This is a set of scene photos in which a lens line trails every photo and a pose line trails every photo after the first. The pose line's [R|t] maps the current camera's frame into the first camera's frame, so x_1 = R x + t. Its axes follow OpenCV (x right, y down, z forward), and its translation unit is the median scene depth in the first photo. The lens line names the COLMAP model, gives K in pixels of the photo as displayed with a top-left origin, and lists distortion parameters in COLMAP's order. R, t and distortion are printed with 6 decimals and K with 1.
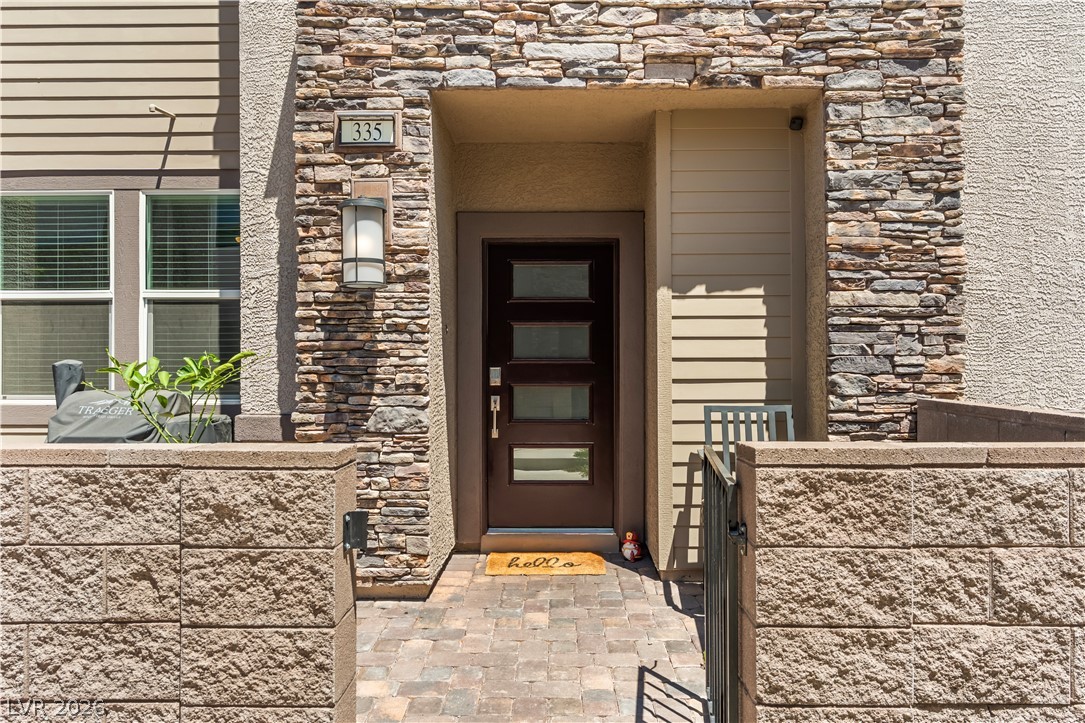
lens RADIAL K [[717.1, 0, 544.0], [0, 717.1, 360.0], [0, 0, 1]] dist [0.017723, -0.000145]
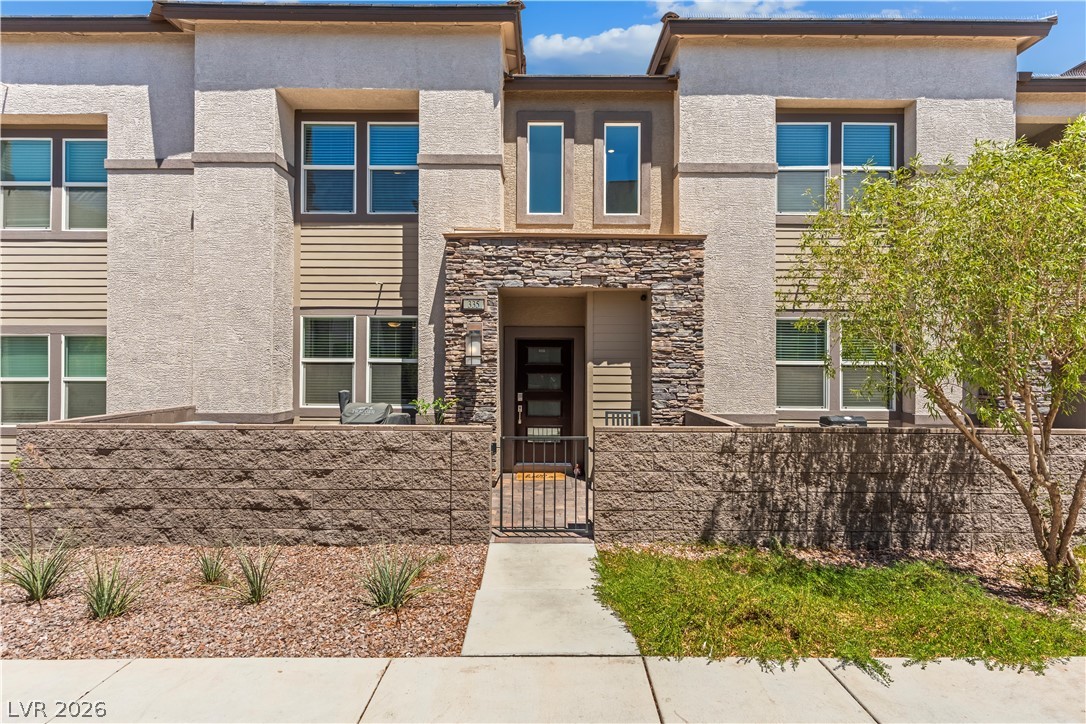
lens RADIAL K [[513.0, 0, 541.8], [0, 513.0, 363.1], [0, 0, 1]] dist [0.008753, -0.001912]
pose [[0.999963, 0.006945, 0.005121, -0.009254], [-0.006908, 0.999950, -0.007210, -0.095002], [-0.005171, 0.007175, 0.999961, -0.832861]]
